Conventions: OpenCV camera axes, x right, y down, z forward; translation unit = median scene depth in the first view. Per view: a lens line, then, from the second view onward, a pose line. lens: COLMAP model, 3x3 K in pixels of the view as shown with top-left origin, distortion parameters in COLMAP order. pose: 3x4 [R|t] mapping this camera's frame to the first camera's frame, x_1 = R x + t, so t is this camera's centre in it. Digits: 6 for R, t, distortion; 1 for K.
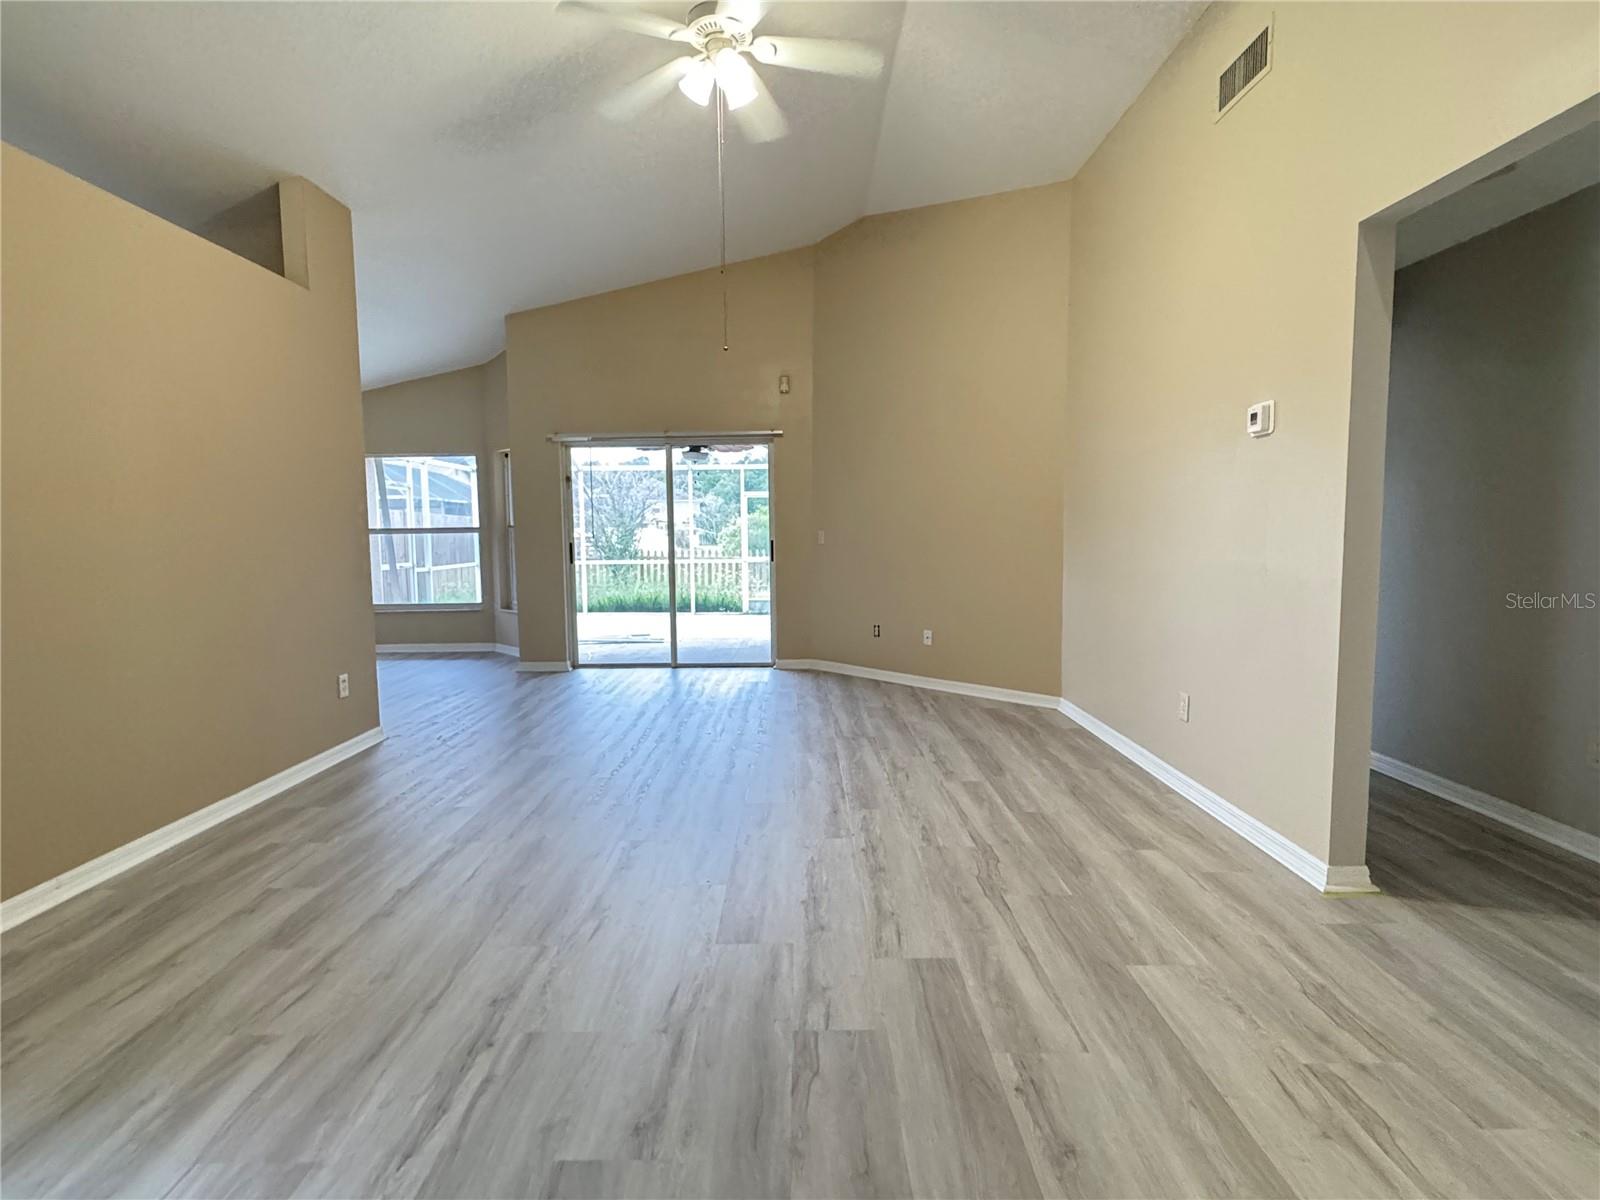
lens RADIAL K [[815.0, 0, 792.5], [0, 815.0, 599.0], [0, 0, 1]] dist [-0.002213, 0.002071]
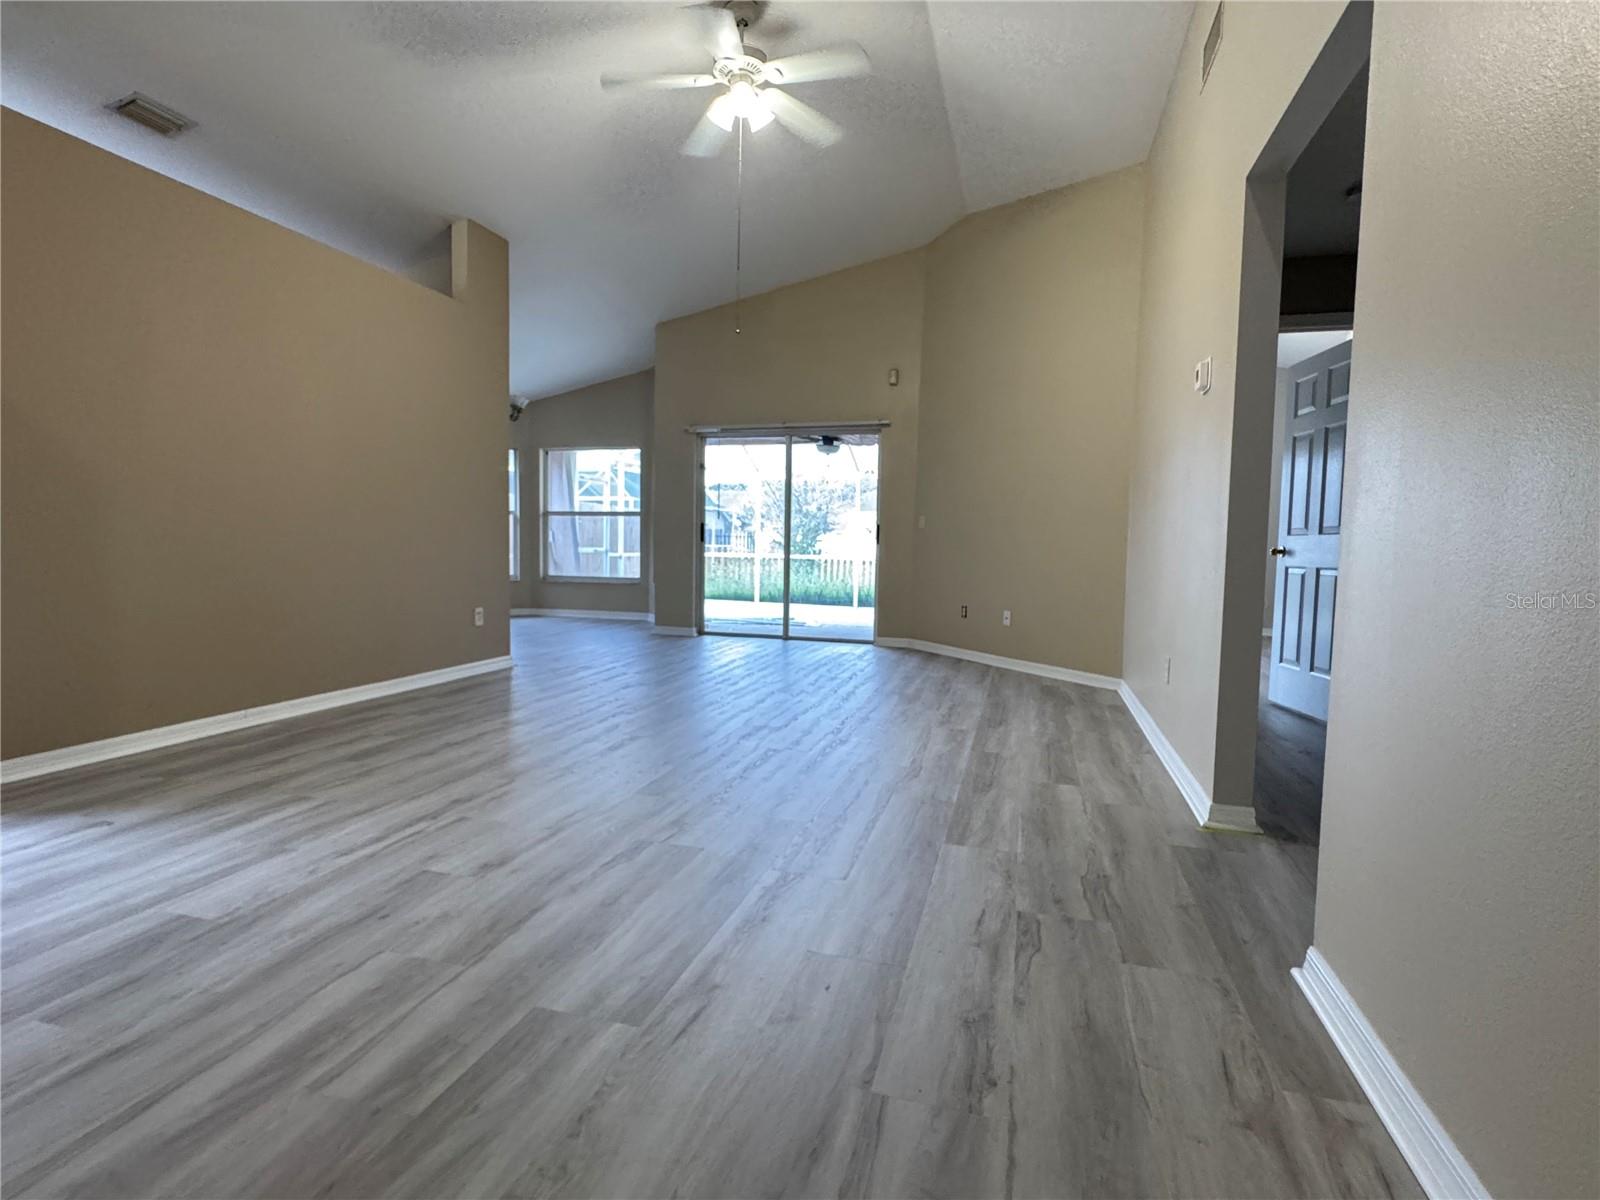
lens RADIAL K [[815.0, 0, 788.4], [0, 815.0, 599.0], [0, 0, 1]] dist [-0.002213, 0.002071]
pose [[0.961018, 0.046905, -0.272479, 0.304417], [-0.051499, 0.998626, -0.009727, 0.080425], [0.271648, 0.023380, 0.962113, -0.100544]]
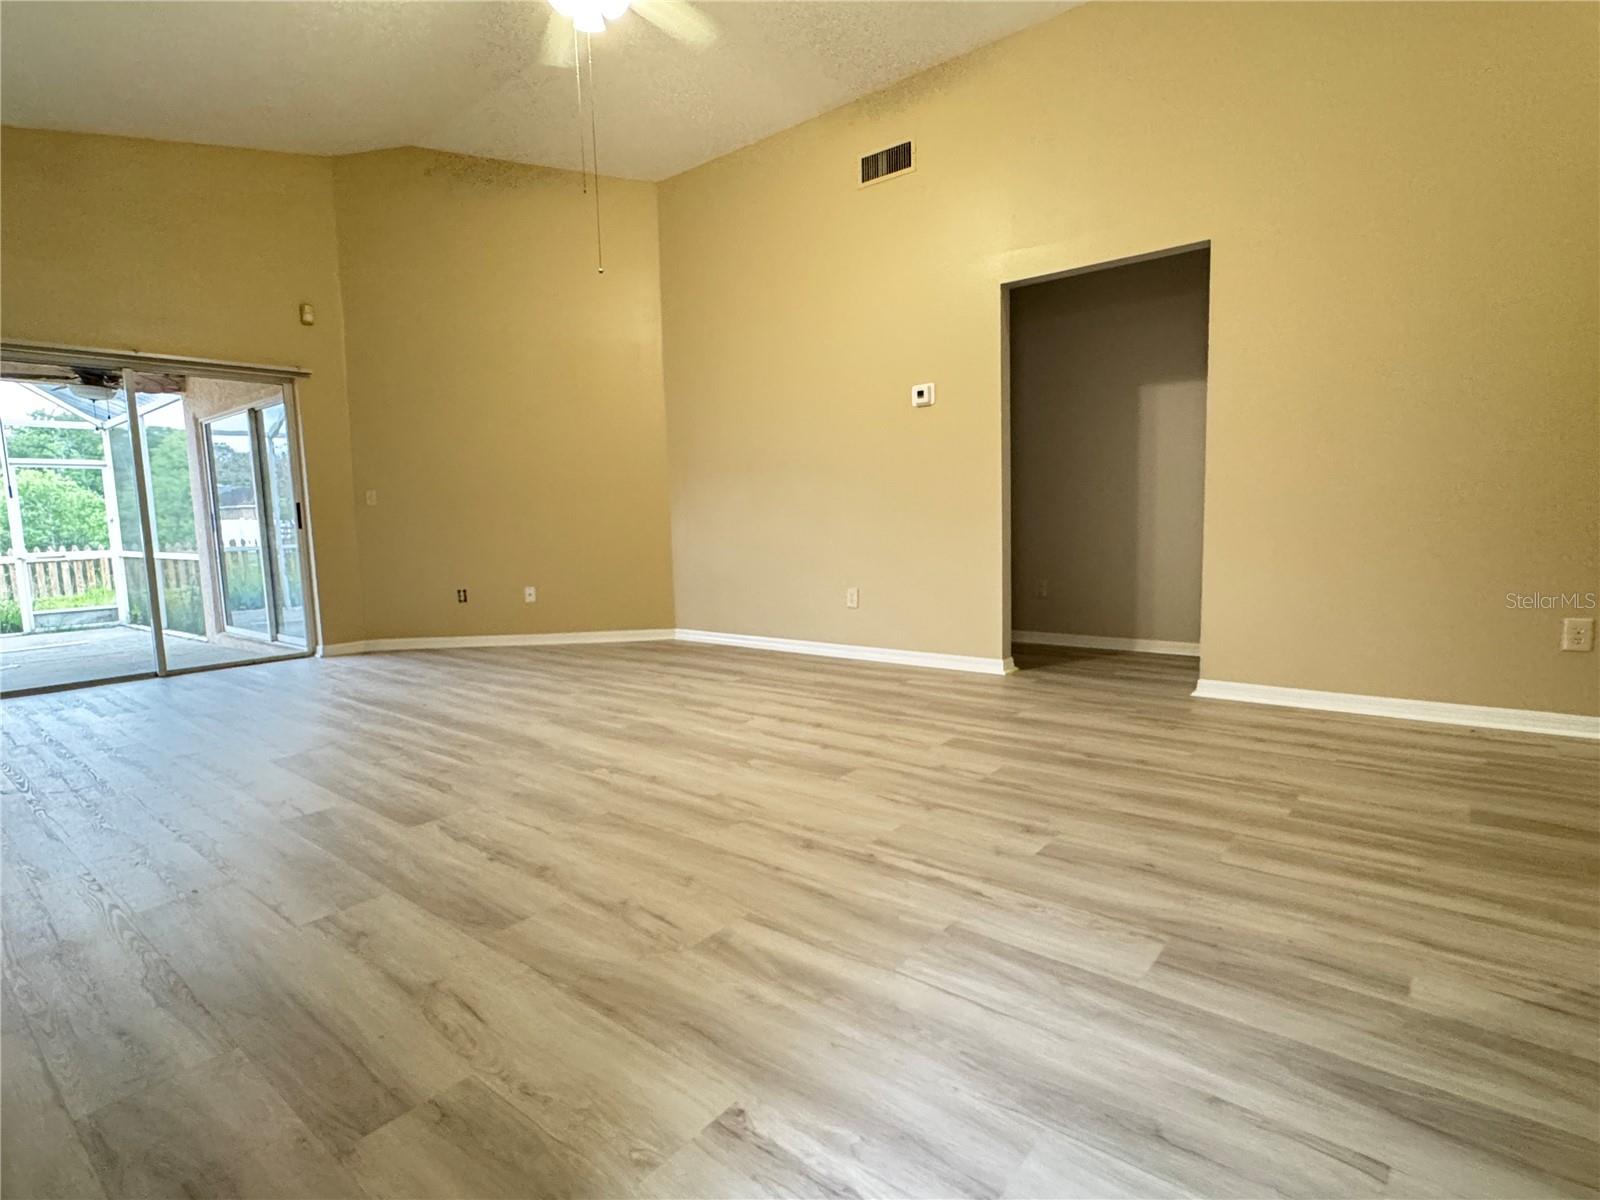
lens RADIAL K [[815.0, 0, 799.3], [0, 815.0, 602.4], [0, 0, 1]] dist [-0.002213, 0.002071]
pose [[0.629453, -0.091233, 0.771664, -0.681381], [0.088112, 0.995058, 0.045770, 0.067514], [-0.772027, 0.039182, 0.634381, 0.173810]]
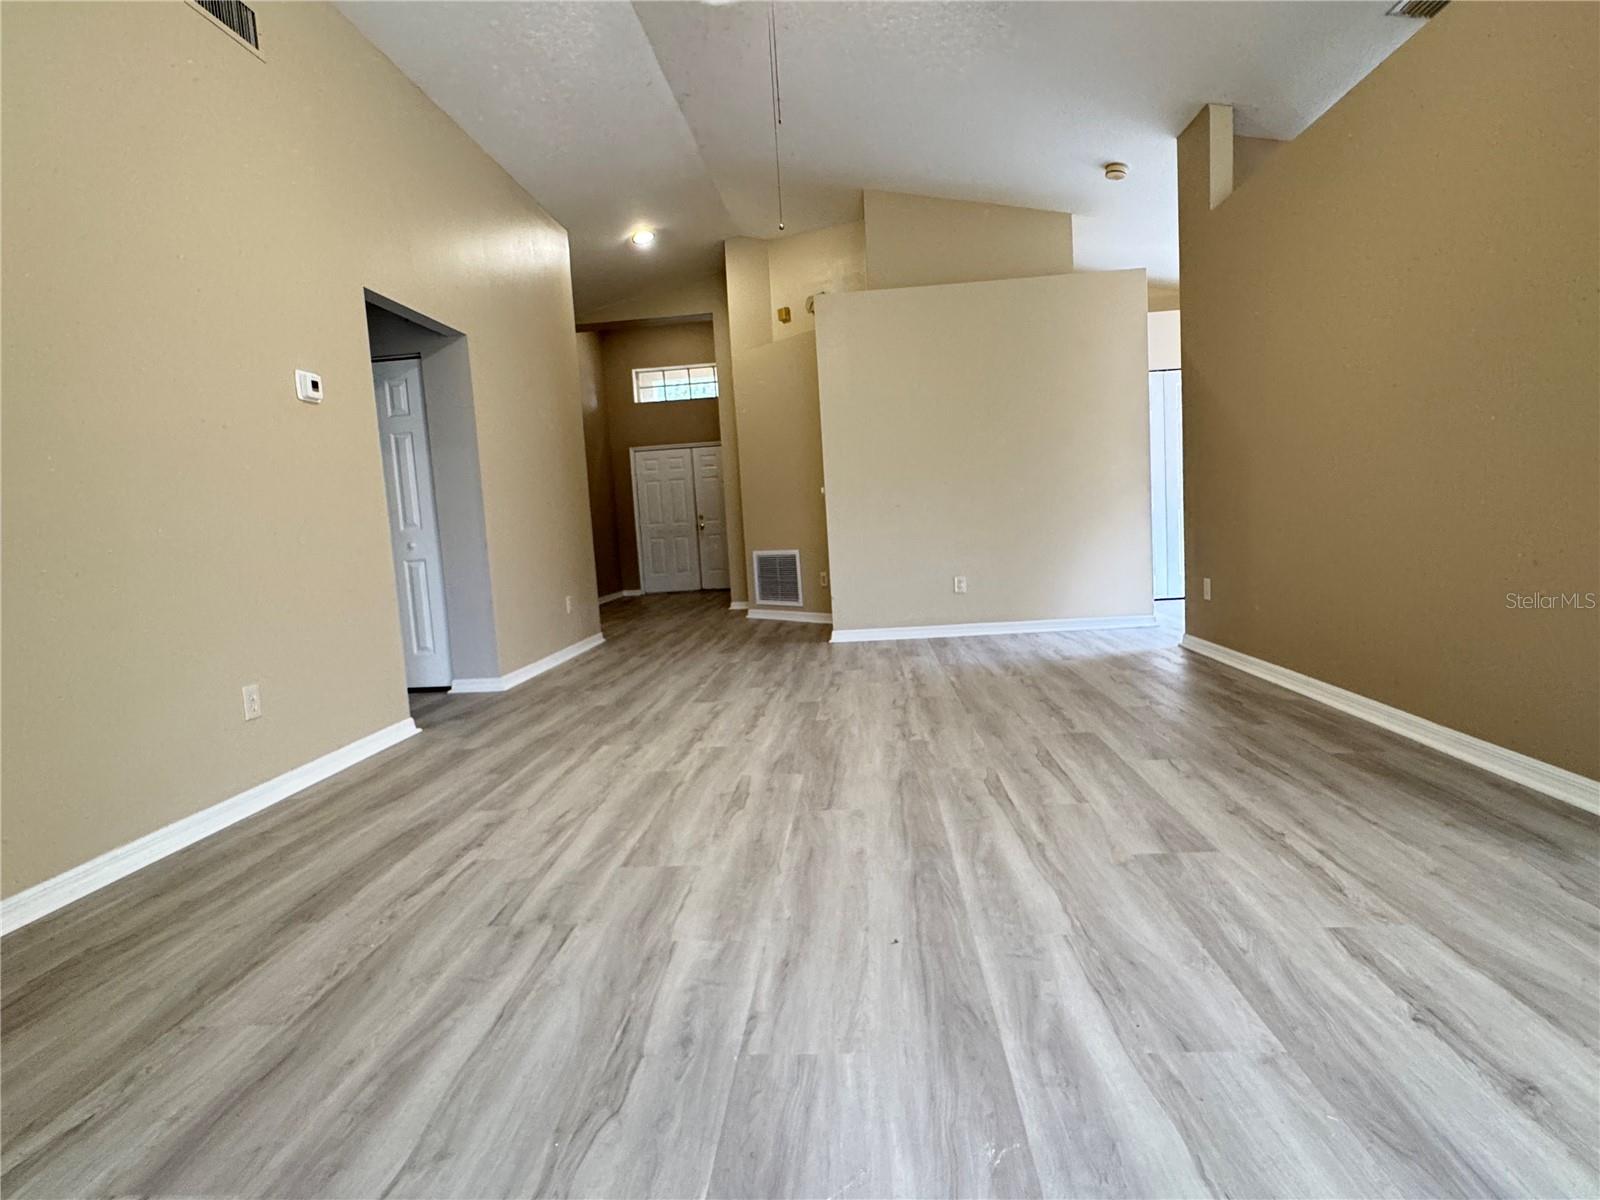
lens RADIAL K [[839.1, 0, 795.6], [0, 839.1, 602.7], [0, 0, 1]] dist [-0.002770, 0.002254]
pose [[-0.994741, 0.065071, 0.079092, -0.128864], [0.078525, 0.980331, 0.181068, -0.072987], [-0.065754, 0.186326, -0.980285, 1.779438]]
